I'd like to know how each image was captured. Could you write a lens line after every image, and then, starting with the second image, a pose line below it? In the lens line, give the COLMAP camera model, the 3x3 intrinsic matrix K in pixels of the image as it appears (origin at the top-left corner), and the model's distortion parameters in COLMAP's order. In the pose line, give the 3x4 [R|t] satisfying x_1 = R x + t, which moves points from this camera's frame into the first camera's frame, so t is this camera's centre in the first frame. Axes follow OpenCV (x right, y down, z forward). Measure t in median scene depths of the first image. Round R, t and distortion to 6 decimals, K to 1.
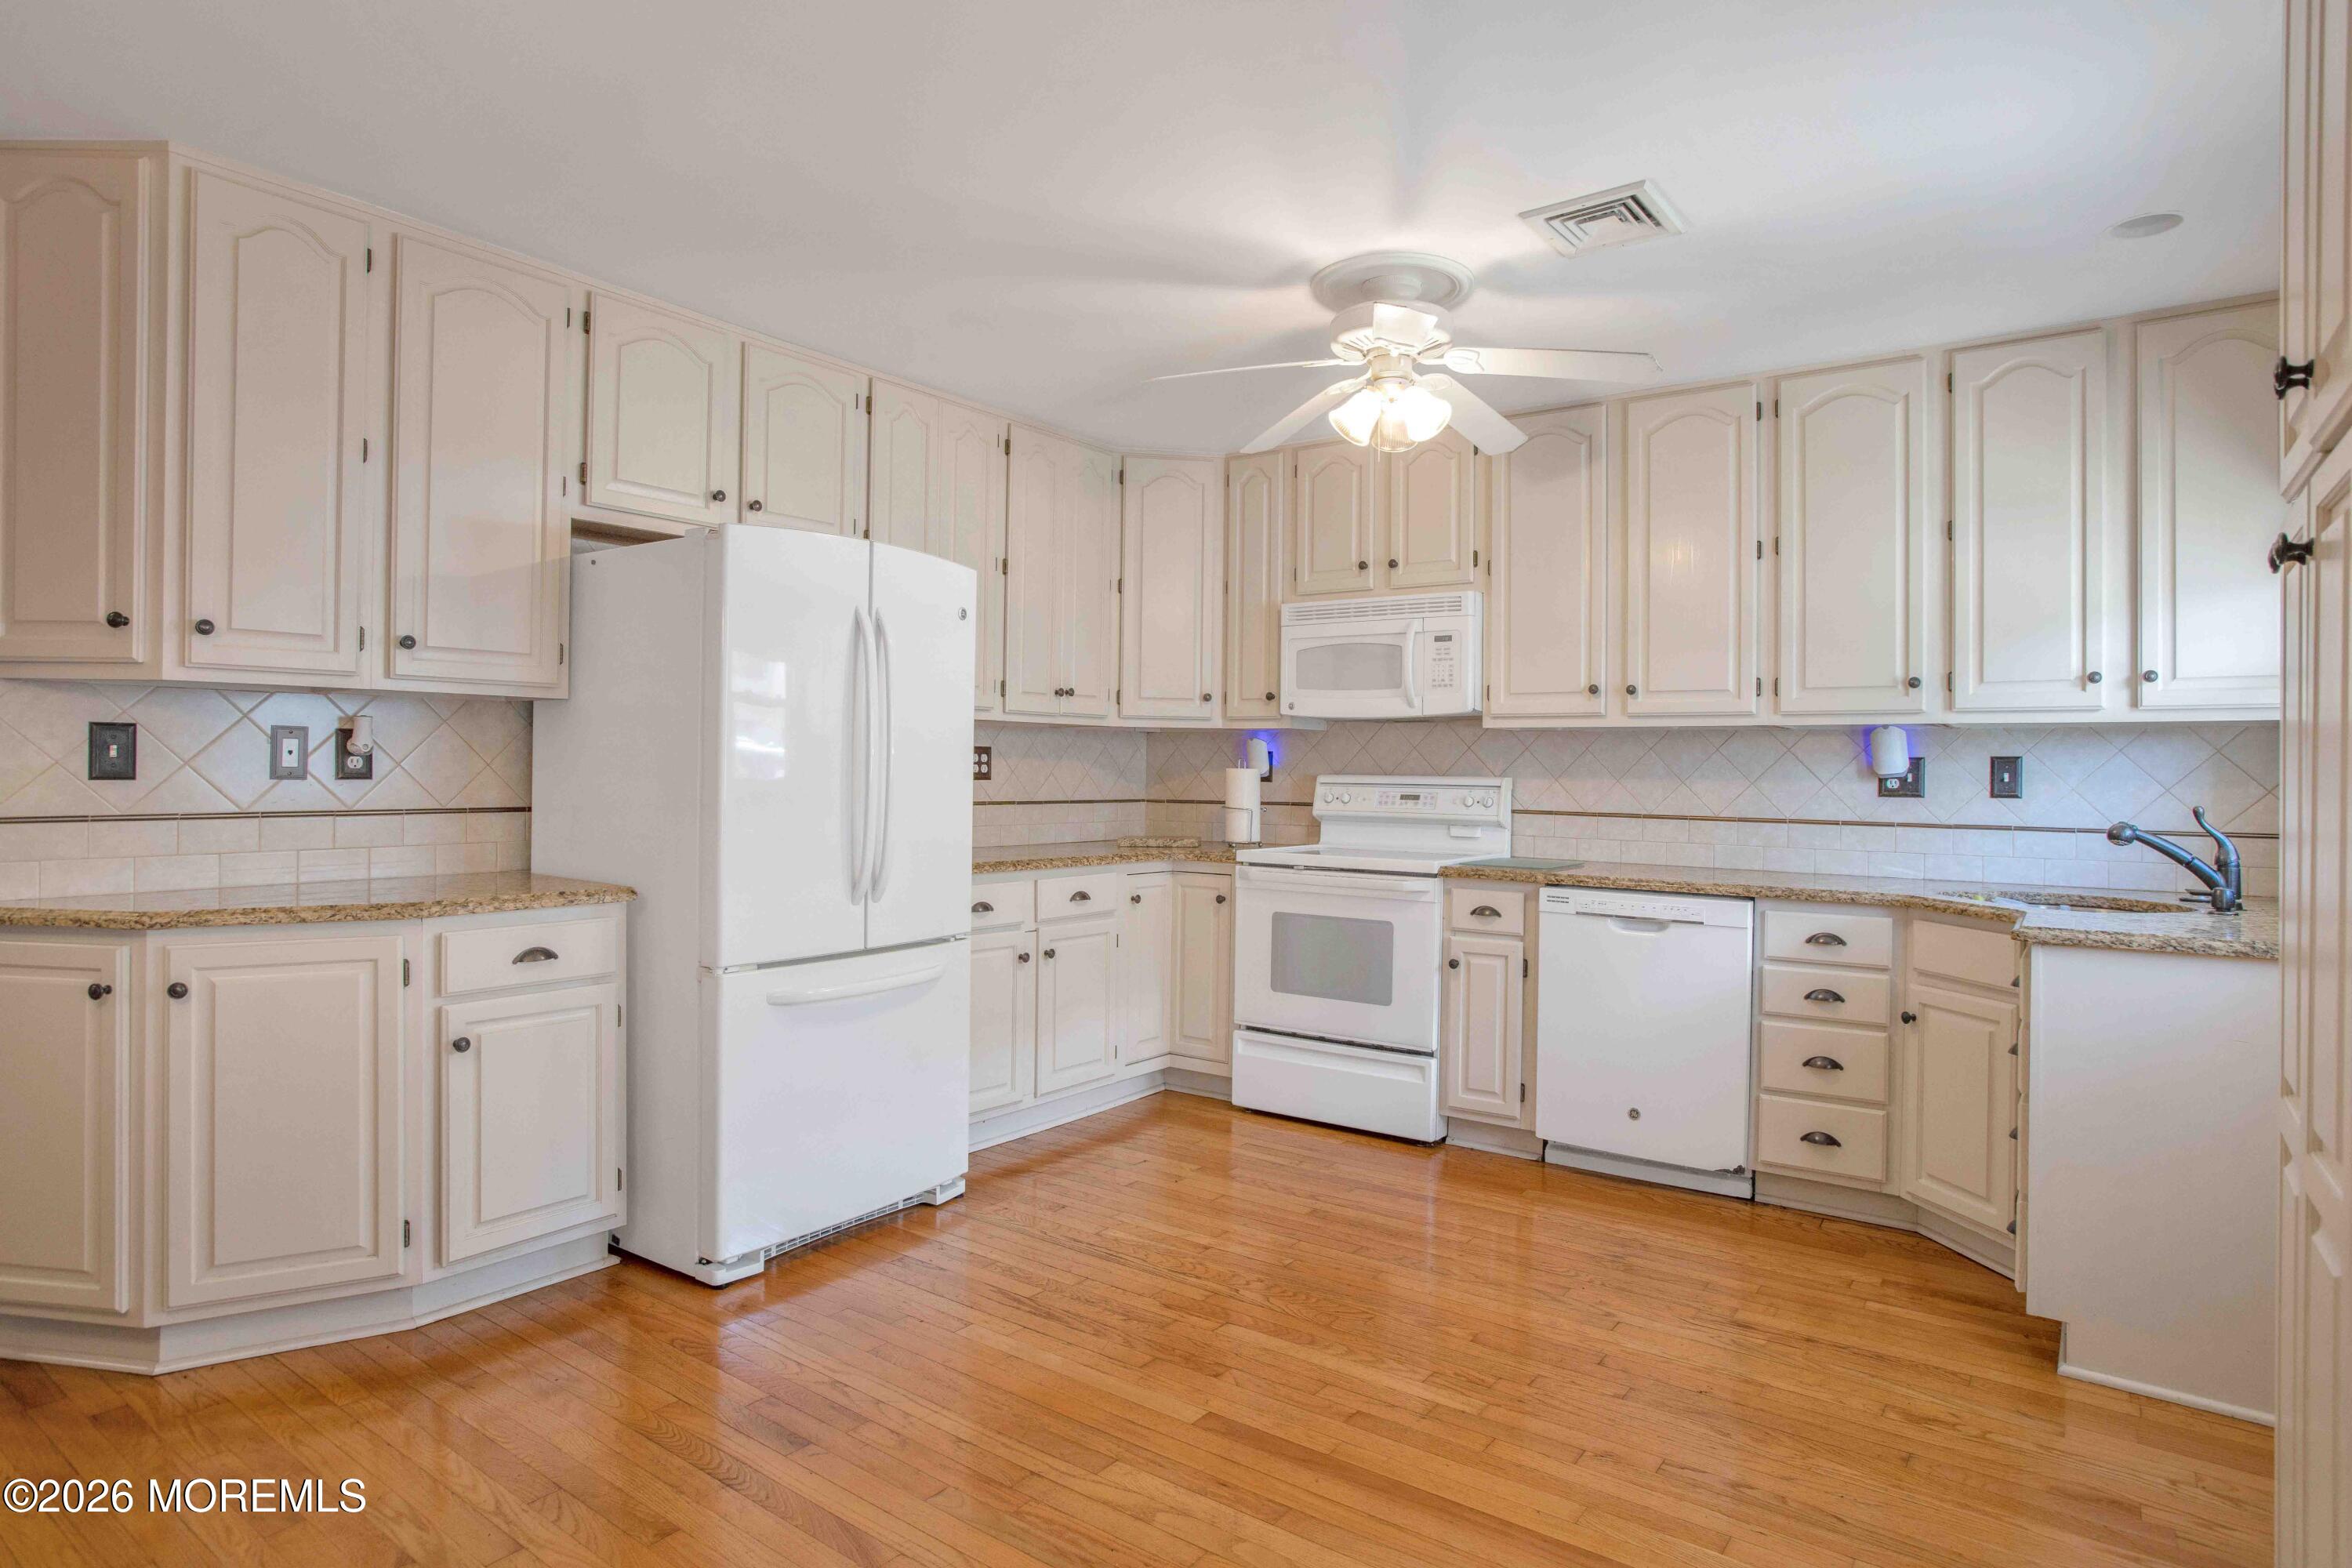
lens RADIAL K [[1208.5, 0, 1180.3], [0, 1208.5, 754.1], [0, 0, 1]] dist [-0.041701, 0.000204]
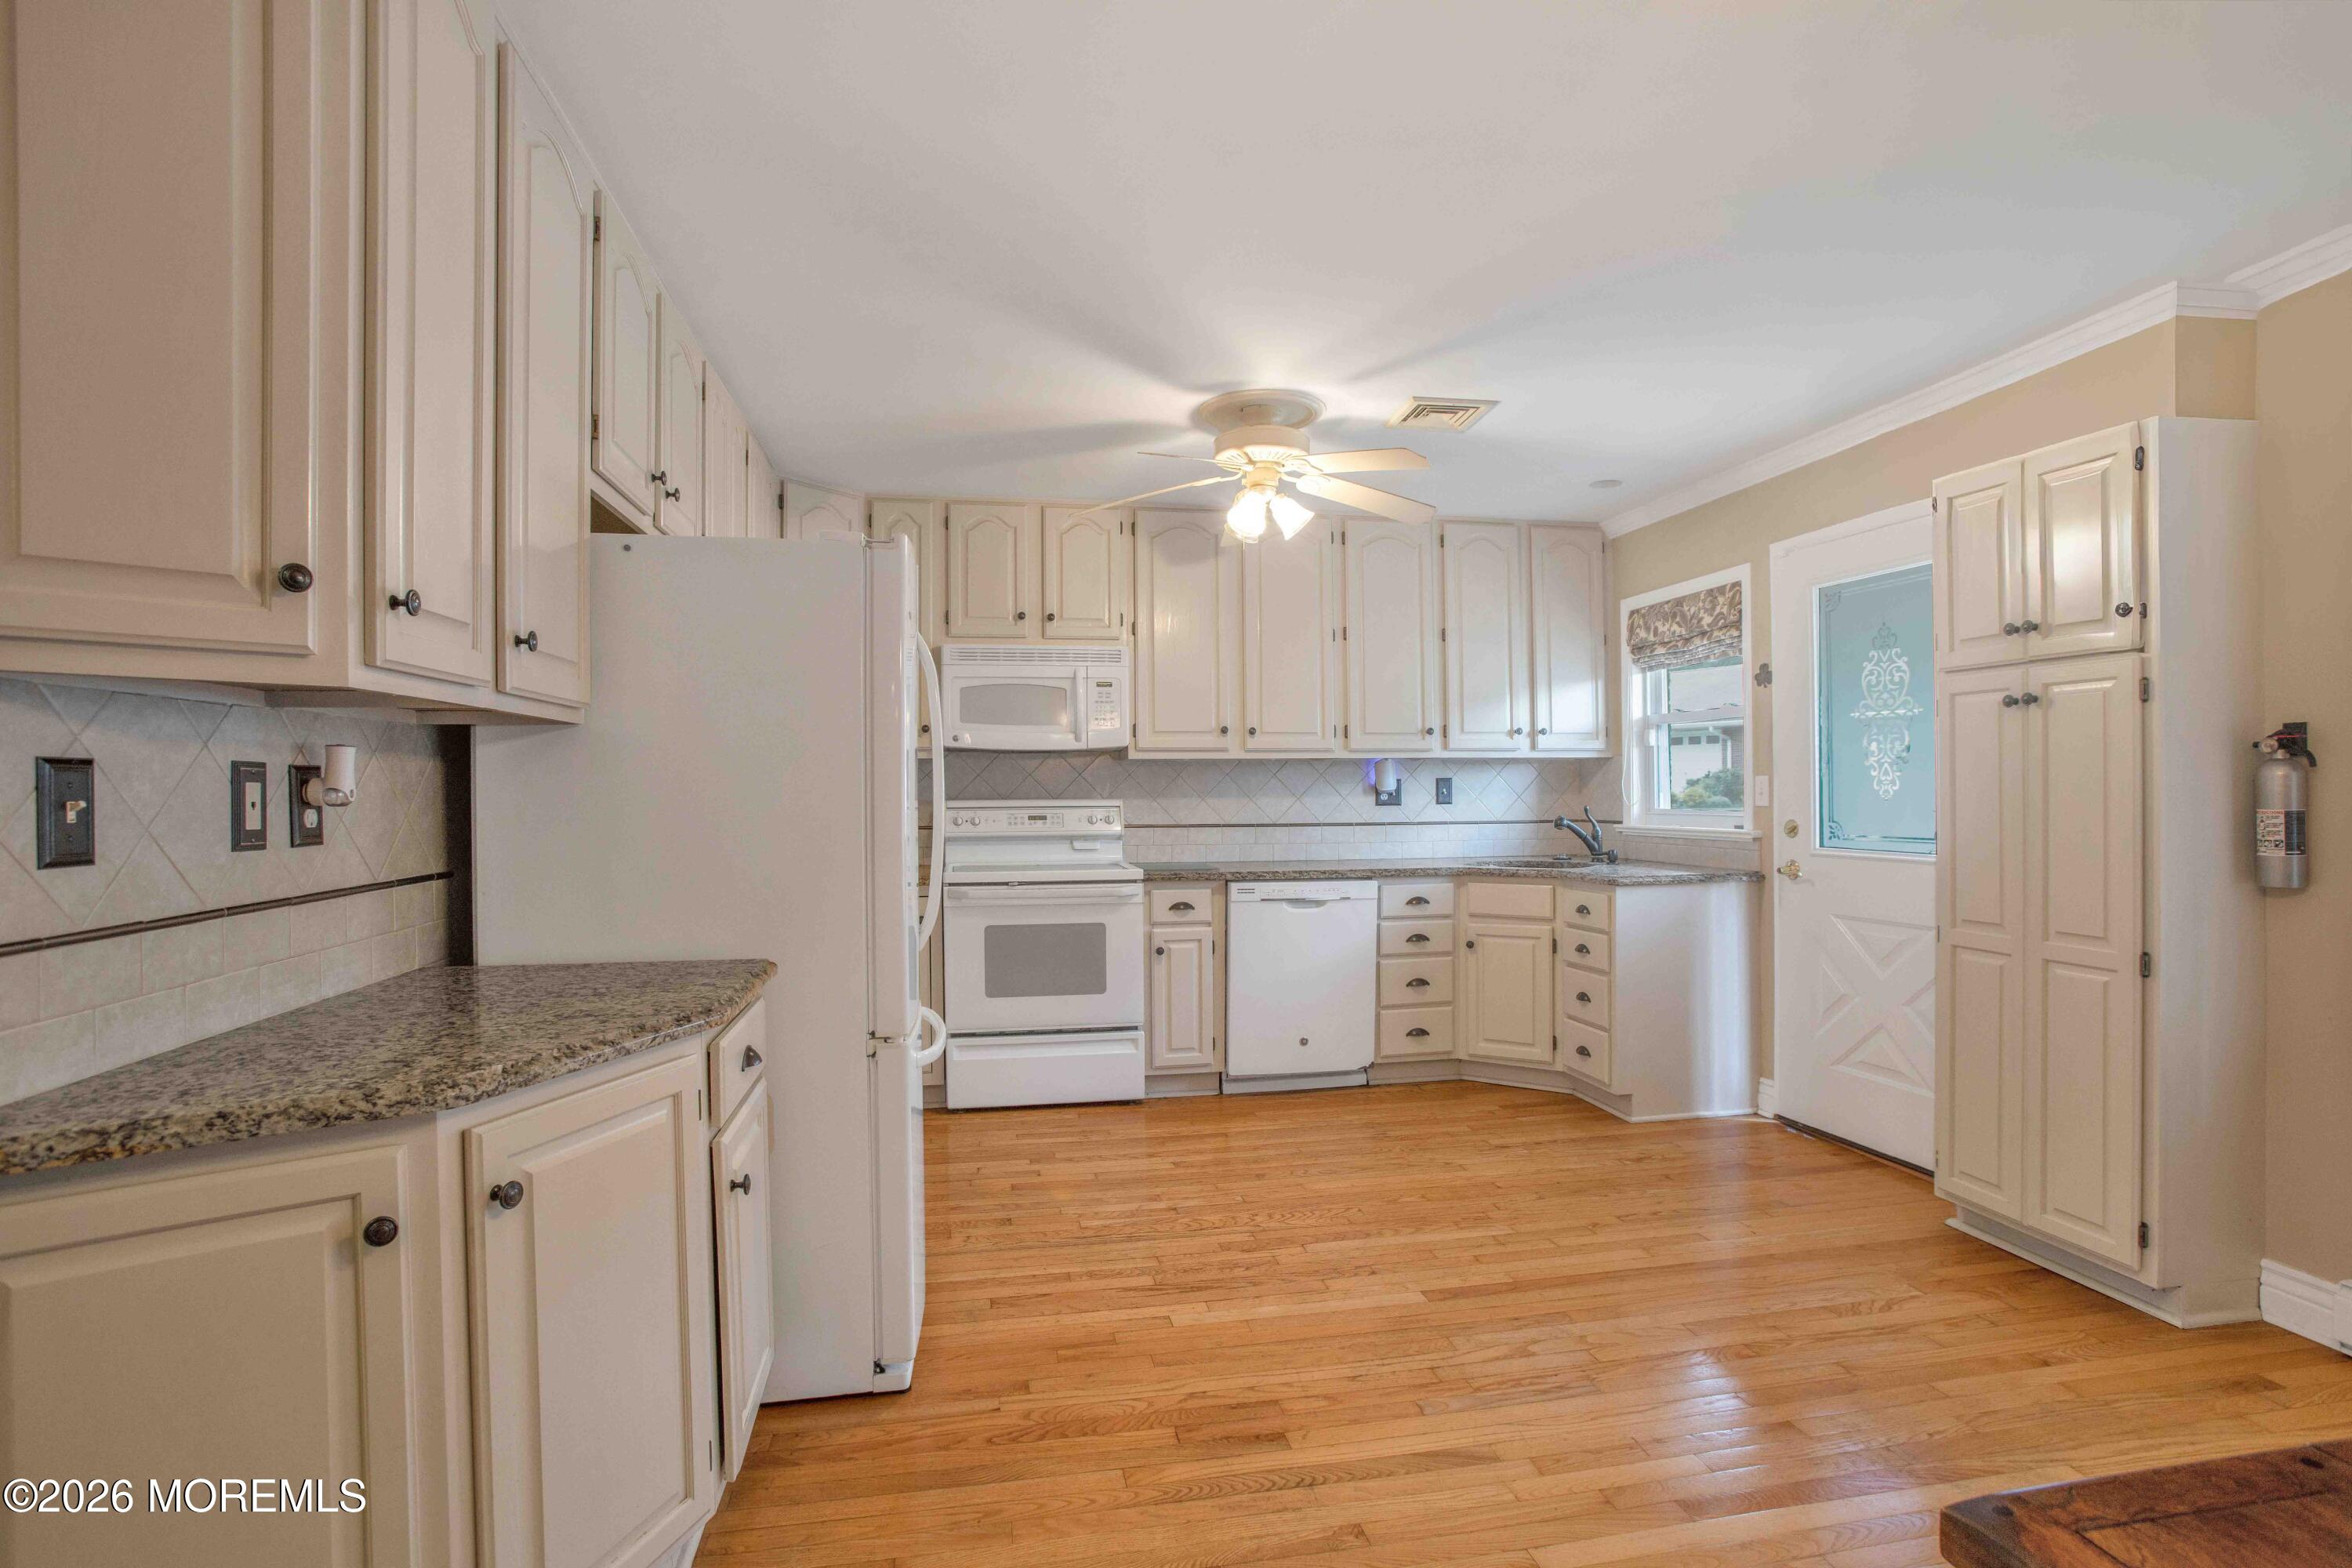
lens RADIAL K [[1076.2, 0, 1176.0], [0, 1076.2, 784.0], [0, 0, 1]] dist [-0.071407, 0.000504]
pose [[0.720424, -0.014395, 0.693385, -0.563894], [0.008252, 0.999892, 0.012184, -0.010904], [-0.693485, -0.003056, 0.720464, 0.211290]]
